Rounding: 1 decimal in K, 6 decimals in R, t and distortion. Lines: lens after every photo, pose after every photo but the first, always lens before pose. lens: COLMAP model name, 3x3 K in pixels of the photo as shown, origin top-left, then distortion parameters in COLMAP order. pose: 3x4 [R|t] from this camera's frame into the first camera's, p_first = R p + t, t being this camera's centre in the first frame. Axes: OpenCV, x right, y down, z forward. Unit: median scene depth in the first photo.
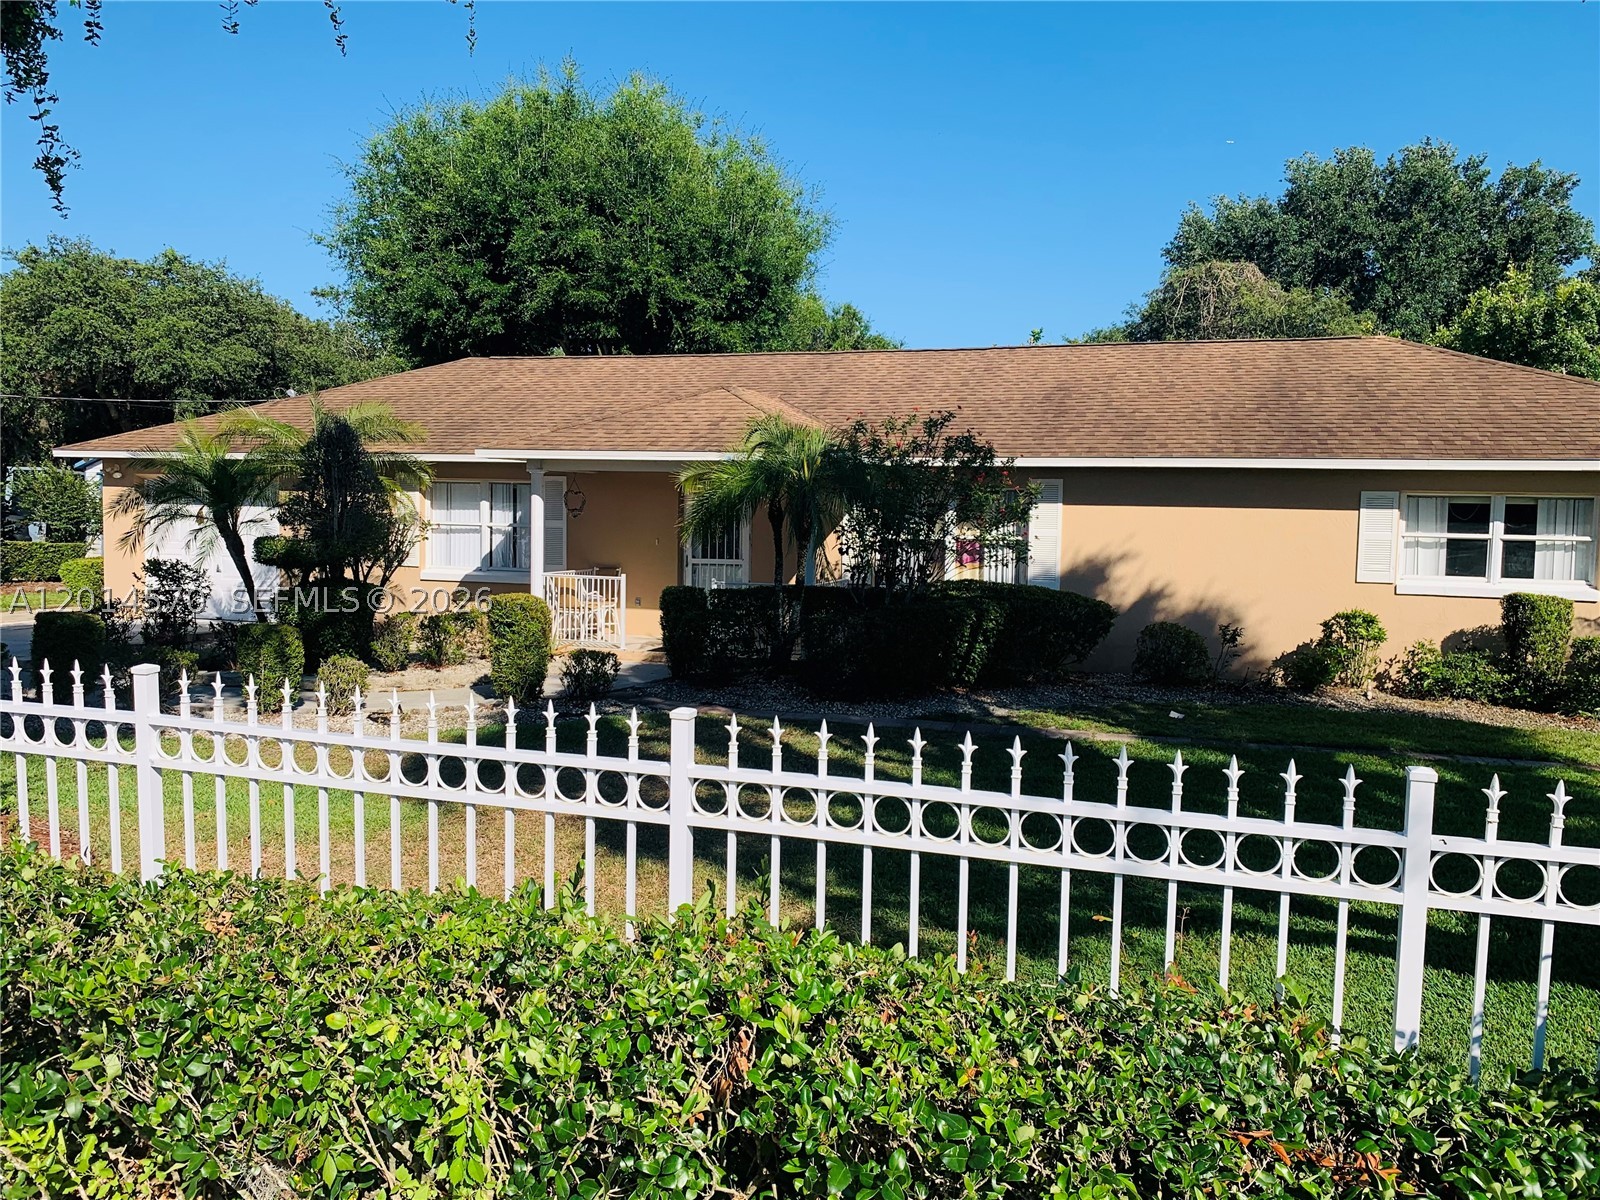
lens RADIAL K [[1209.6, 0, 800.0], [0, 1209.6, 600.0], [0, 0, 1]] dist [-0.008830, -0.001814]
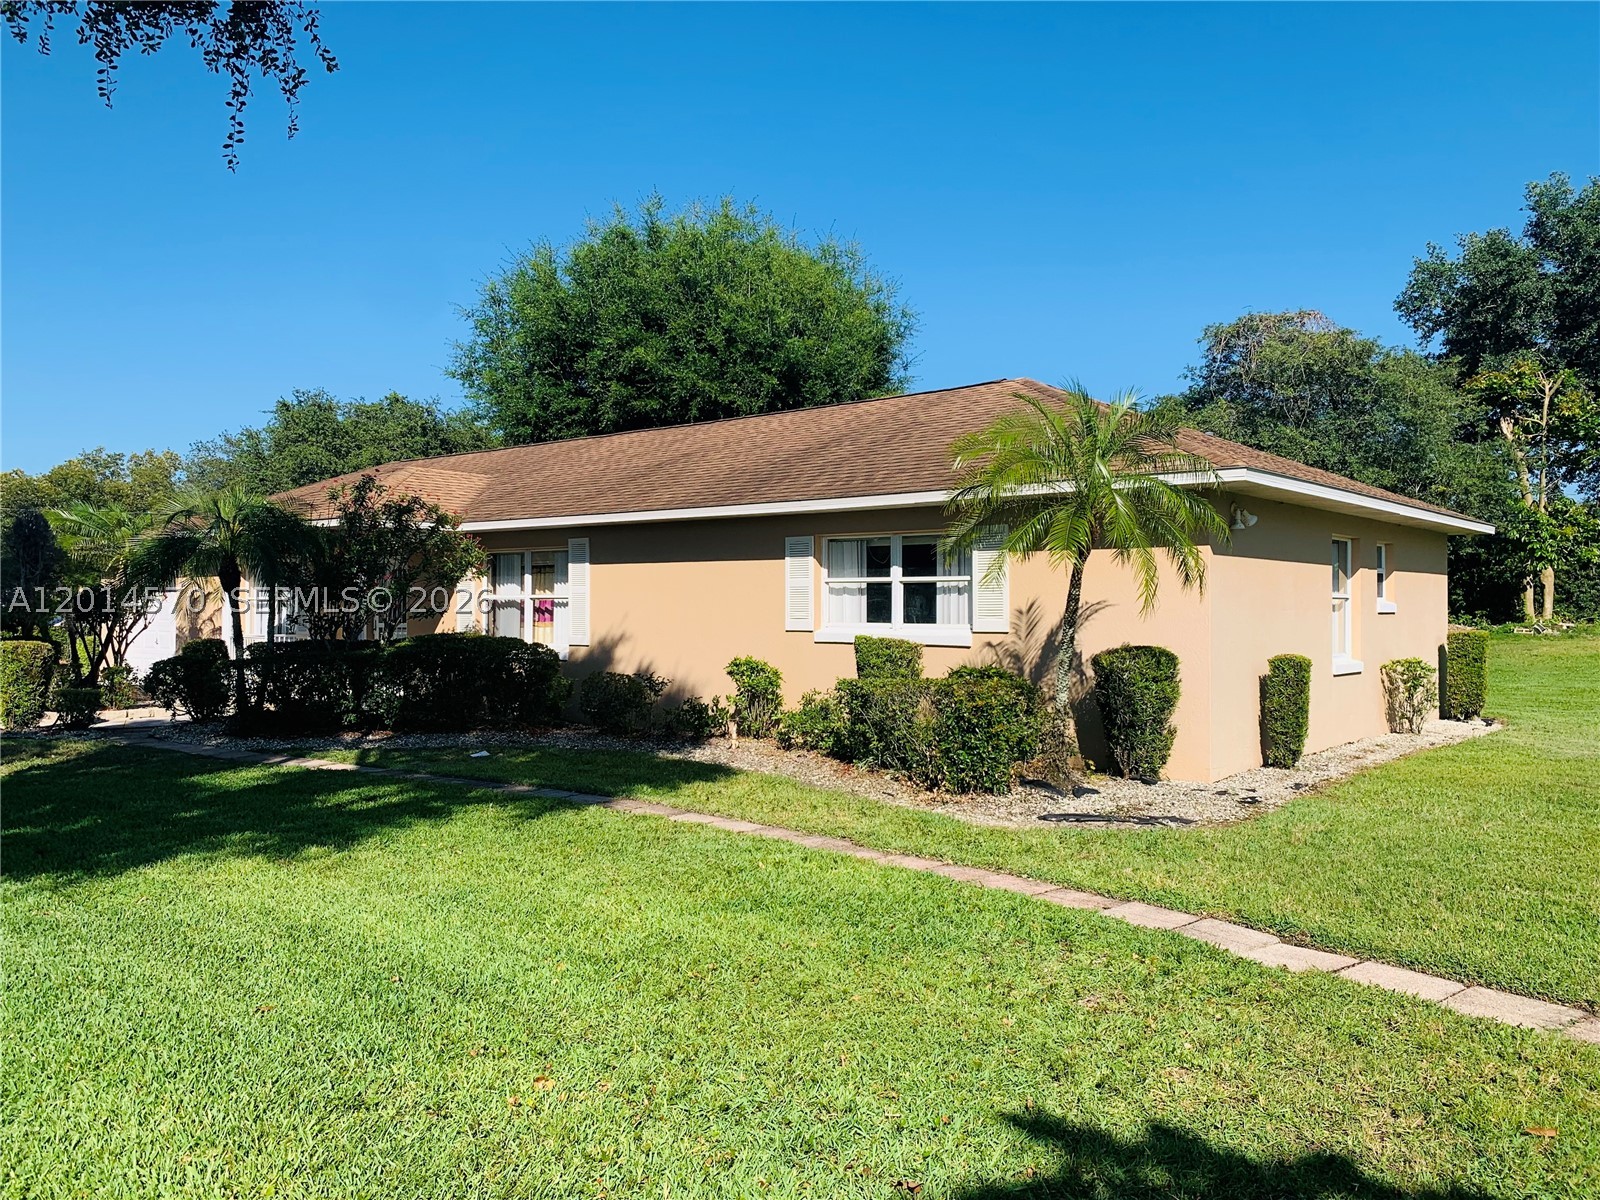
lens RADIAL K [[1197.8, 0, 800.0], [0, 1197.8, 600.0], [0, 0, 1]] dist [0.043826, -0.005939]
pose [[0.939287, -0.021085, -0.342484, 0.805058], [-0.008516, 0.996370, -0.084698, 0.041539], [0.343027, 0.082472, 0.935698, 0.103014]]
